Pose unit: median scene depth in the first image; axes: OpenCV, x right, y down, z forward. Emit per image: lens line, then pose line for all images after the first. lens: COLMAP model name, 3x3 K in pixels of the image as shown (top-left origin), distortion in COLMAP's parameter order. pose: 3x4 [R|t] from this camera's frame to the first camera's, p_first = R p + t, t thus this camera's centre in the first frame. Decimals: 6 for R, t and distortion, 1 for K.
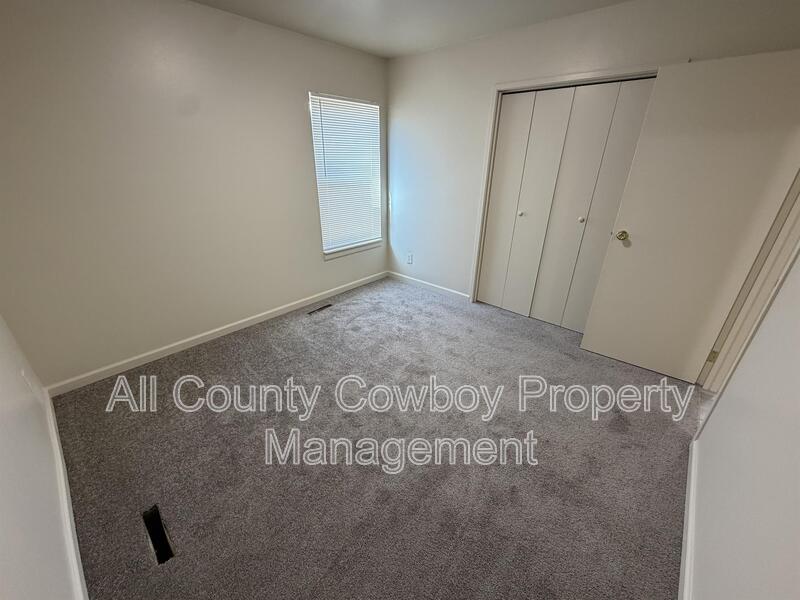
lens RADIAL K [[318.6, 0, 399.2], [0, 318.6, 300.9], [0, 0, 1]] dist [-0.001580, 0.000020]
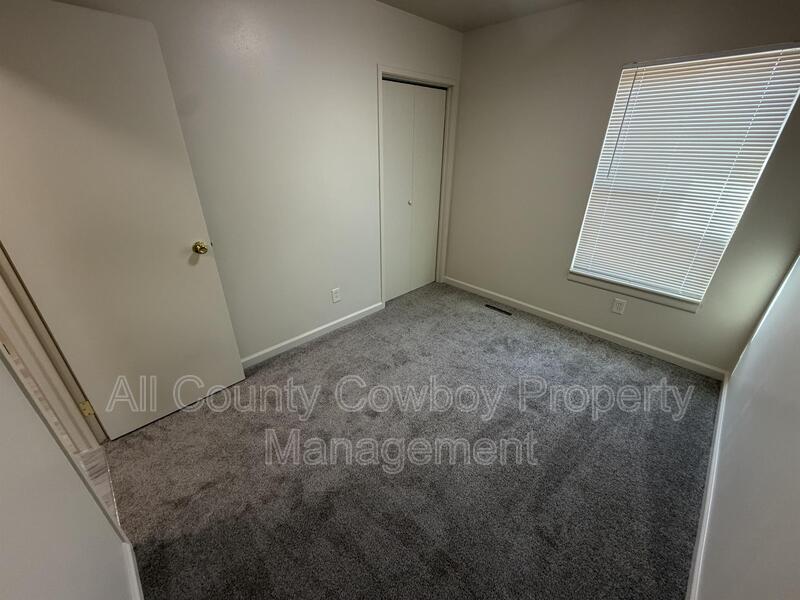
lens RADIAL K [[318.6, 0, 399.1], [0, 318.6, 298.9], [0, 0, 1]] dist [-0.001580, 0.000020]
pose [[-0.064341, 0.426961, -0.901978, 0.598549], [-0.415765, 0.810201, 0.413175, -0.263185], [0.907193, 0.401595, 0.125386, 0.571134]]
